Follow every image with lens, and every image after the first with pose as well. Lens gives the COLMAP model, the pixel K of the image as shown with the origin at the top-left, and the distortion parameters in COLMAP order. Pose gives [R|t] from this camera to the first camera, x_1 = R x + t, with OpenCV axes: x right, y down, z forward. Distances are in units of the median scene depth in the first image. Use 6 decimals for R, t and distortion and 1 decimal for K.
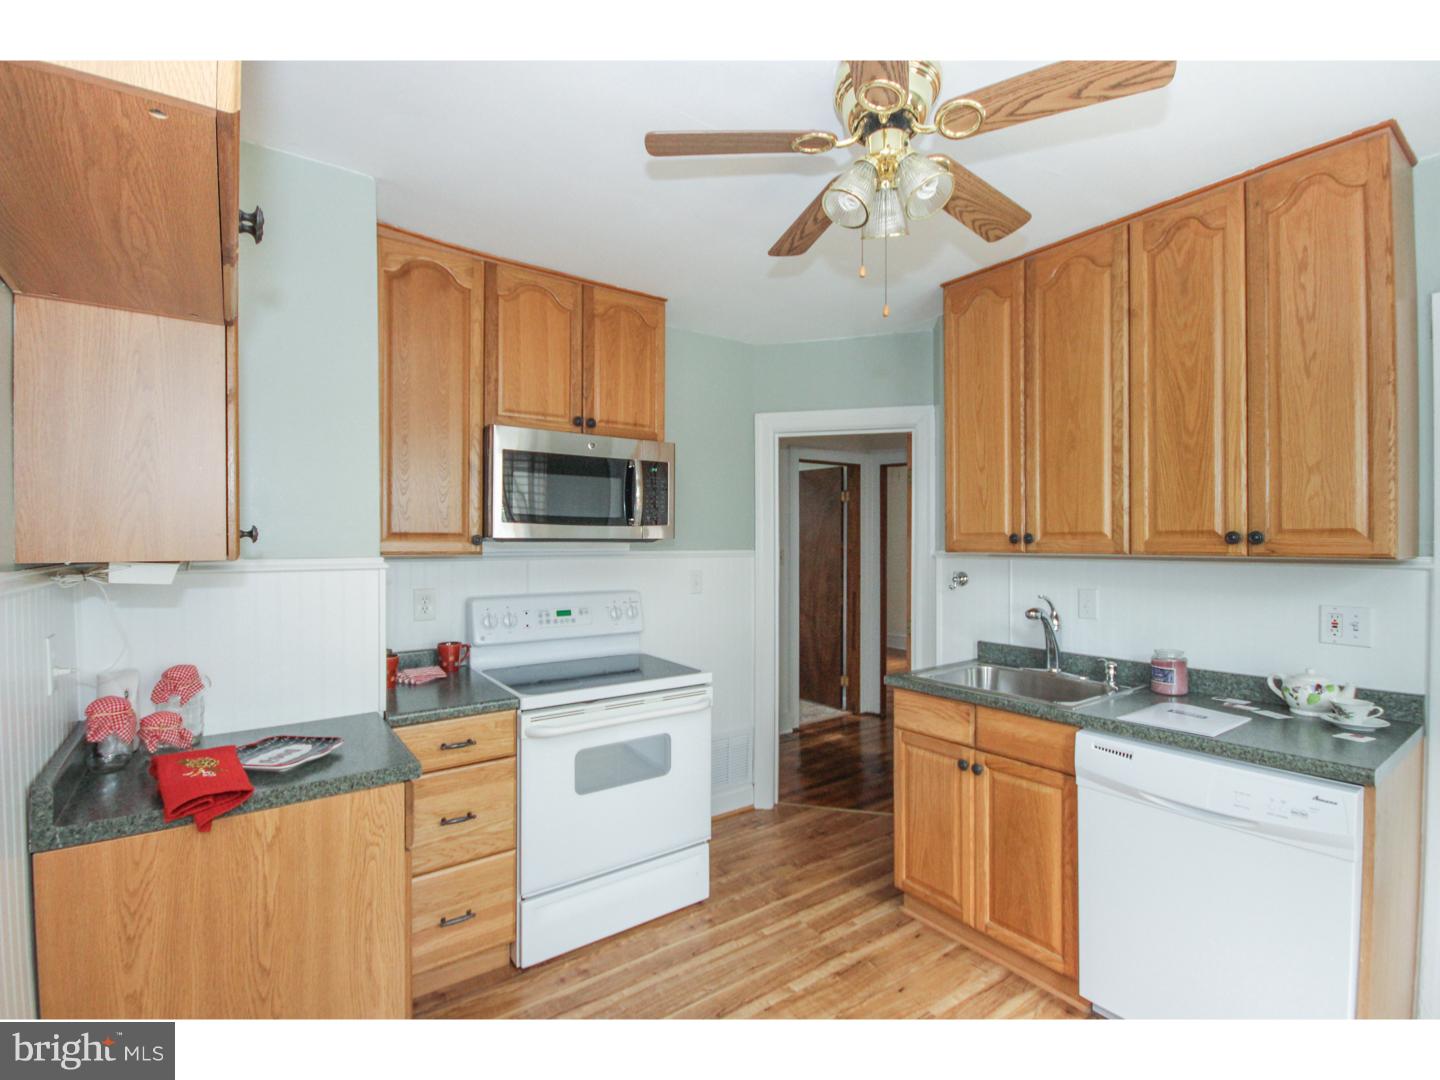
lens RADIAL K [[664.4, 0, 704.3], [0, 664.4, 546.6], [0, 0, 1]] dist [0.000015, -0.004017]
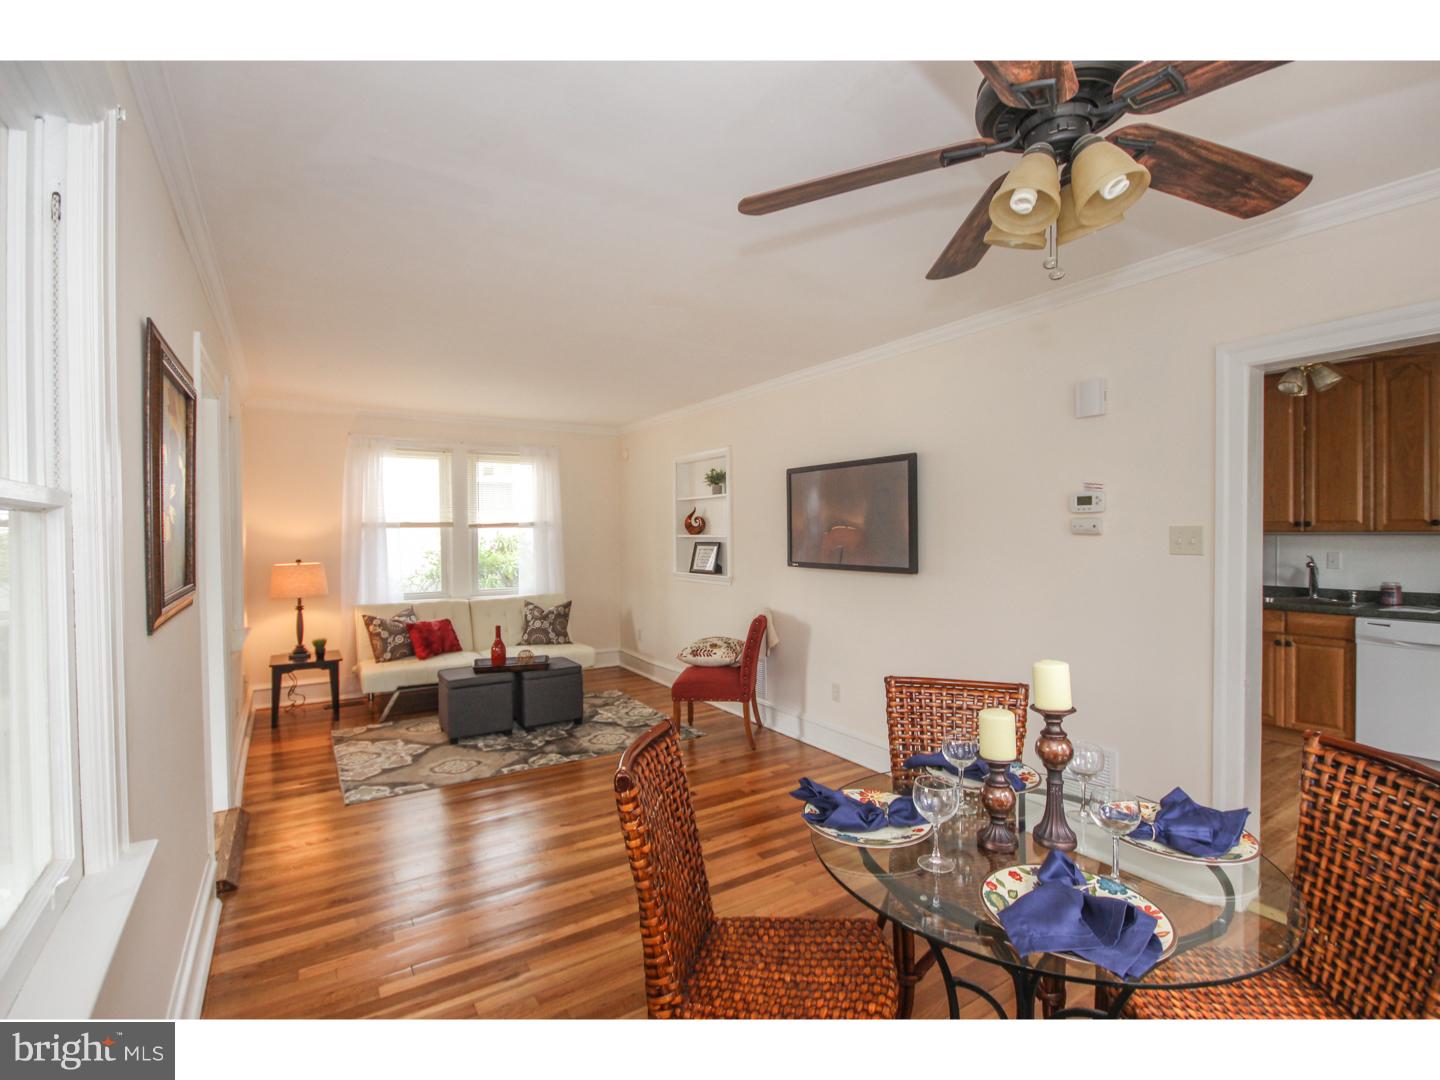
lens RADIAL K [[664.4, 0, 722.7], [0, 664.4, 541.4], [0, 0, 1]] dist [0.000015, -0.004017]
pose [[0.998478, -0.008323, -0.054511, -1.127886], [0.009030, 0.999878, 0.012725, -0.001448], [0.054399, -0.013198, 0.998432, -1.013087]]
